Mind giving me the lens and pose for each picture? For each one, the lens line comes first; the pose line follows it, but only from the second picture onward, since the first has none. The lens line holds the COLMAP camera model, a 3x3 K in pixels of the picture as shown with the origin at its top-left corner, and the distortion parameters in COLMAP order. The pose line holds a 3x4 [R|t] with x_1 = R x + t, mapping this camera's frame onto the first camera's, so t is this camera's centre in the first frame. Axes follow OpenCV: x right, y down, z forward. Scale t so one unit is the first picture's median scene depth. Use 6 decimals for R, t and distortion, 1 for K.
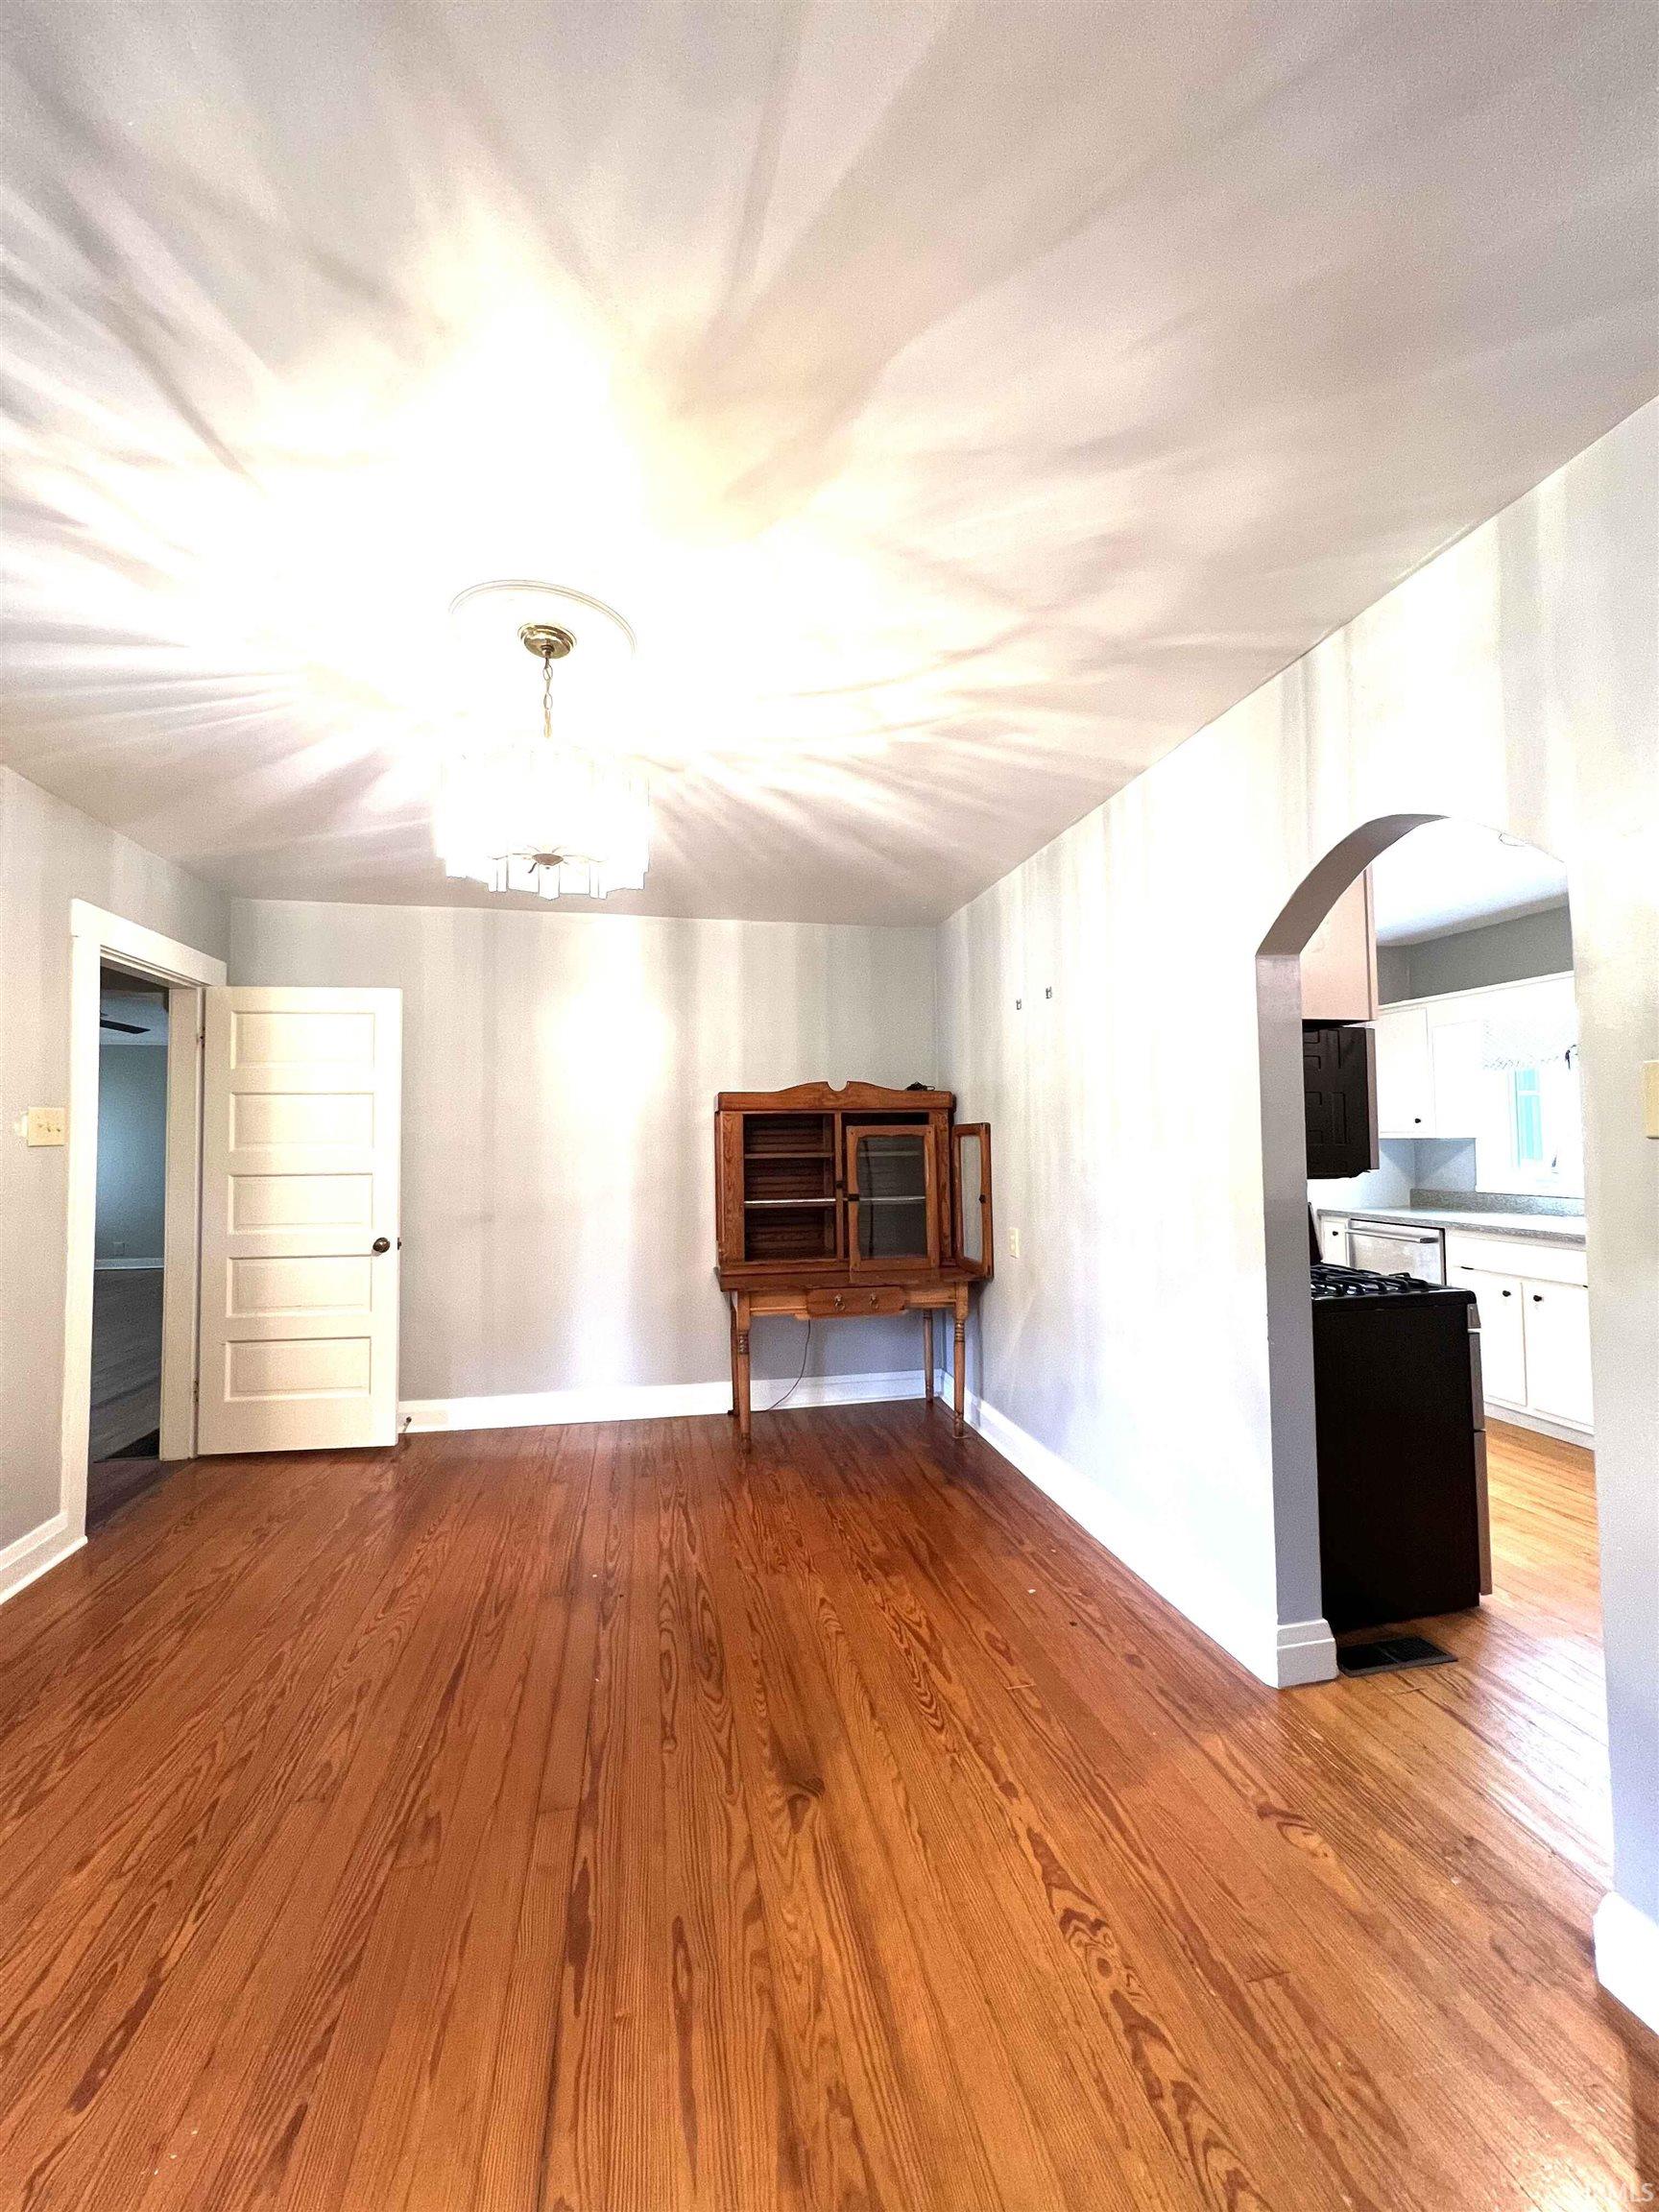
lens RADIAL K [[888.1, 0, 836.4], [0, 888.1, 1102.3], [0, 0, 1]] dist [-0.003026, 0.001210]
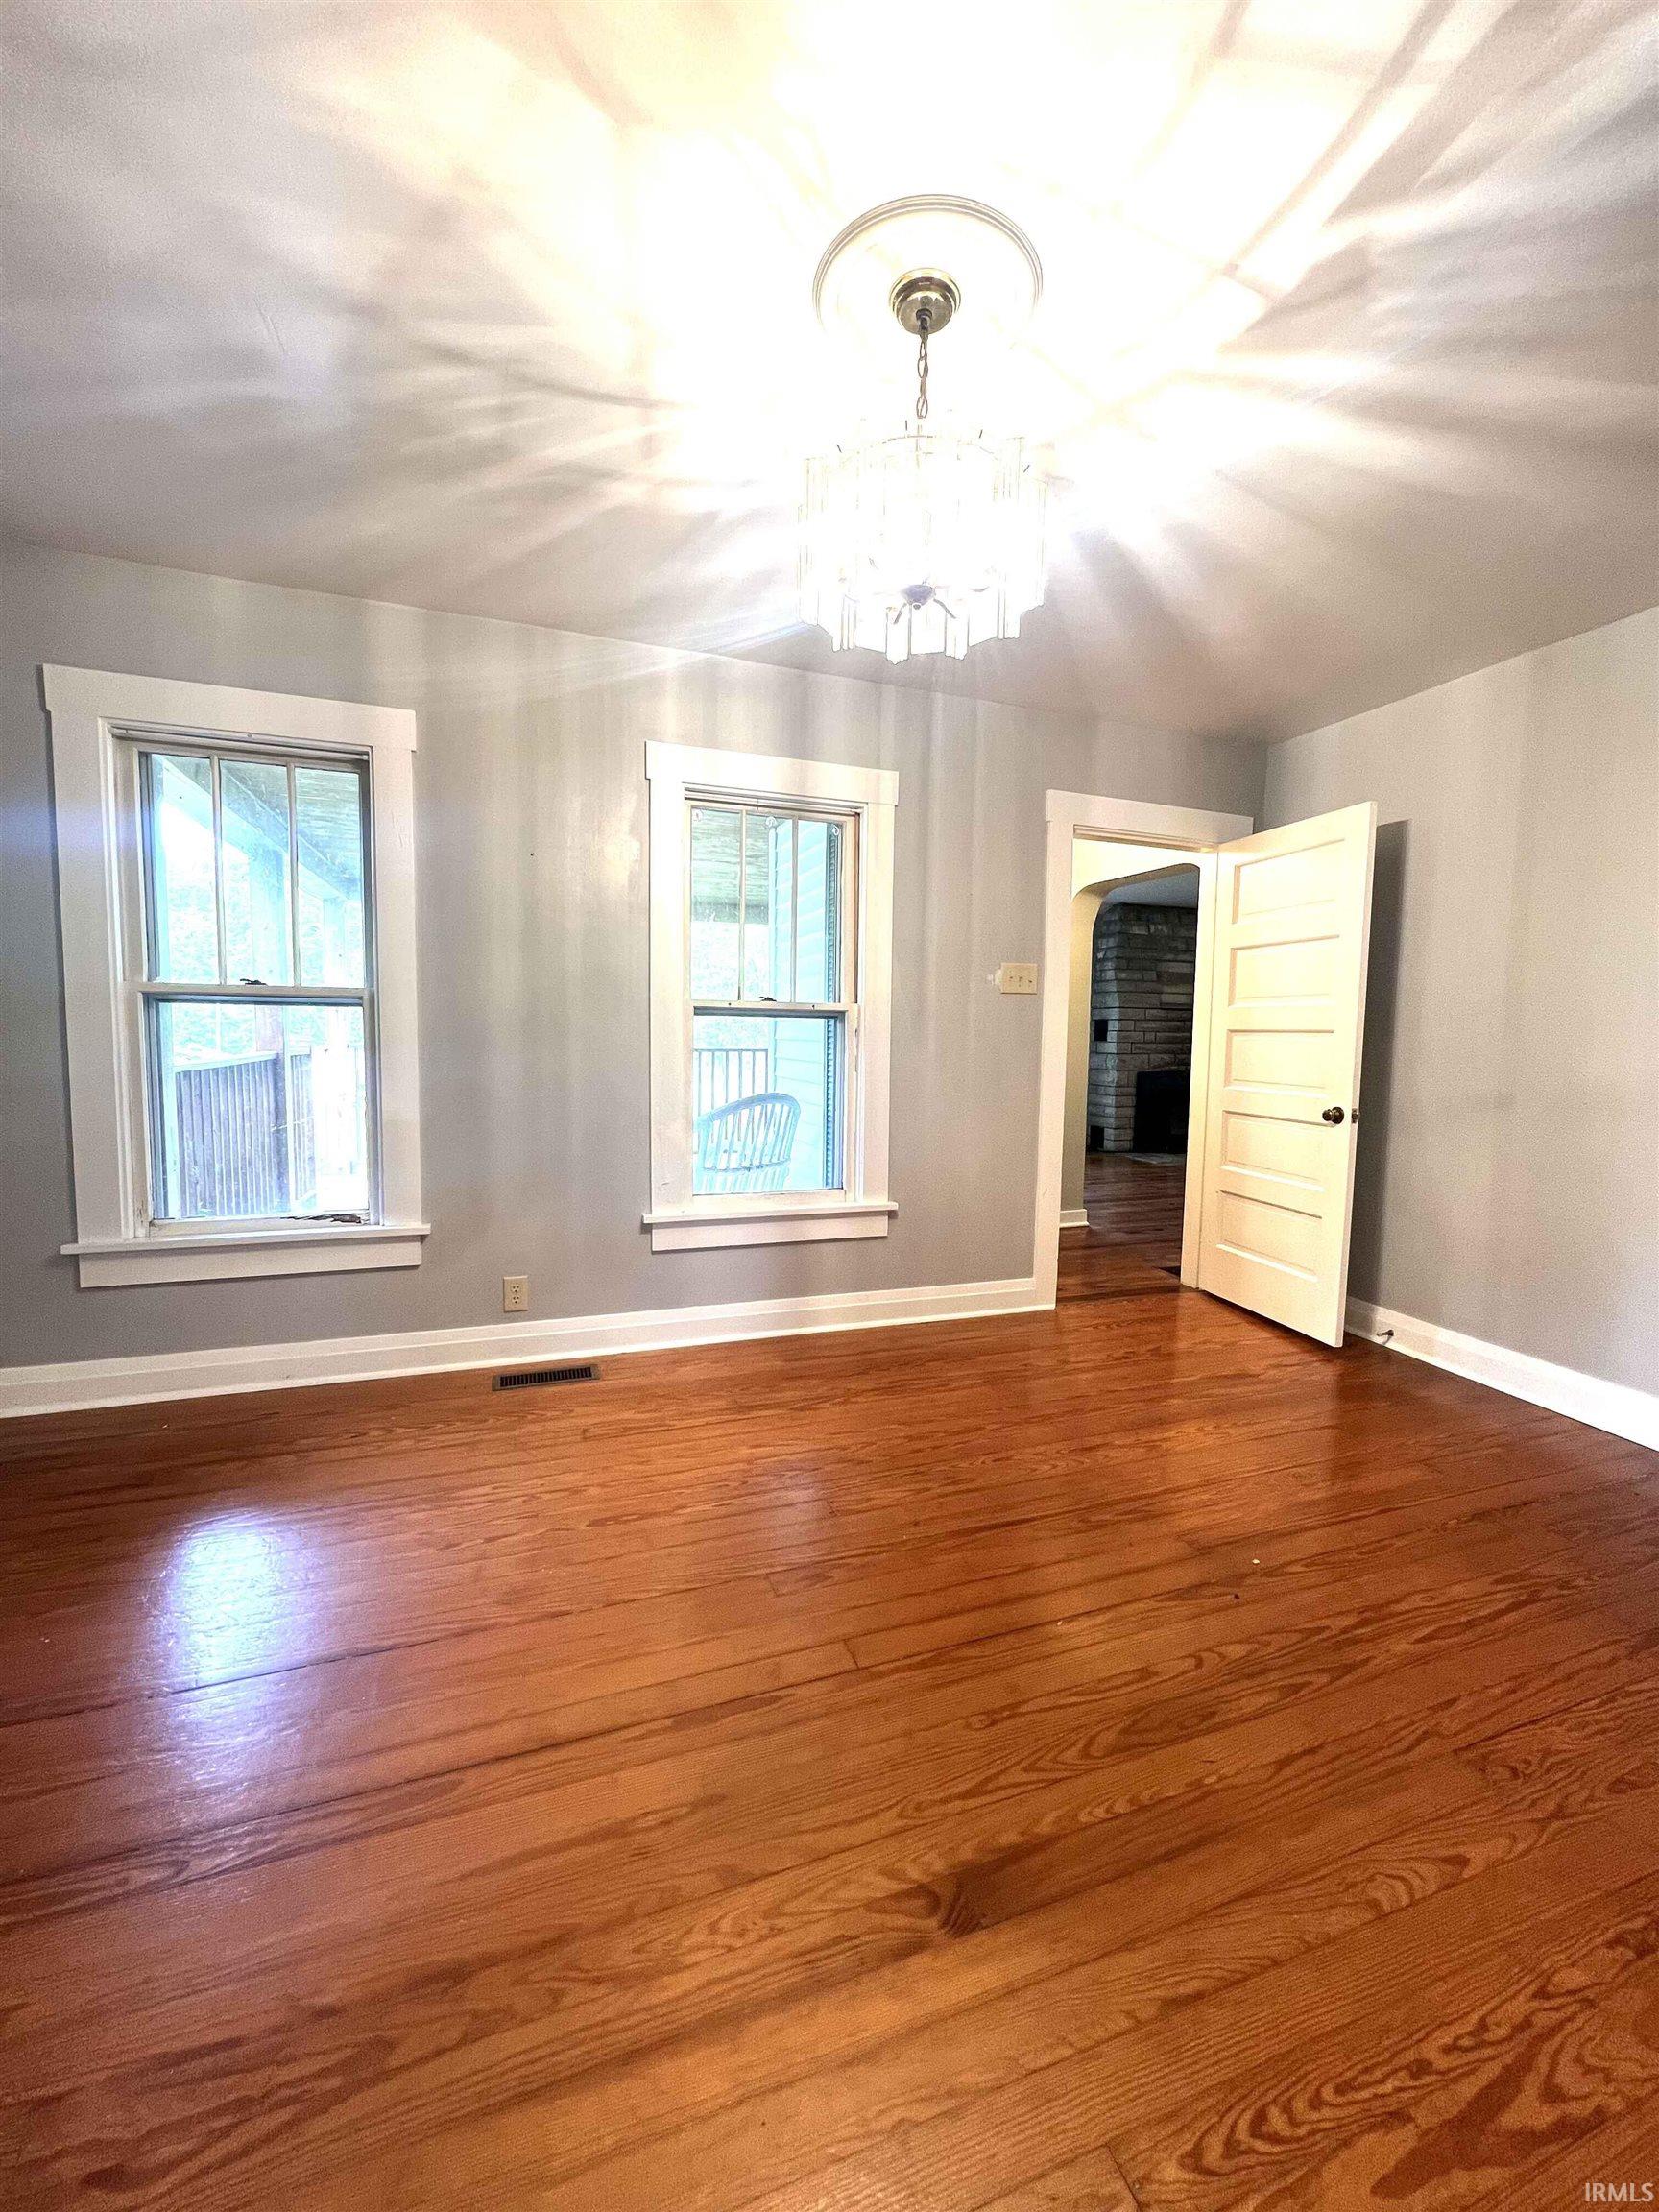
lens RADIAL K [[888.1, 0, 837.6], [0, 888.1, 1102.4], [0, 0, 1]] dist [-0.003026, 0.001210]
pose [[0.140595, 0.093230, -0.985668, 0.454547], [0.020183, 0.995080, 0.096999, 0.096700], [0.989861, -0.033532, 0.138022, 0.705504]]
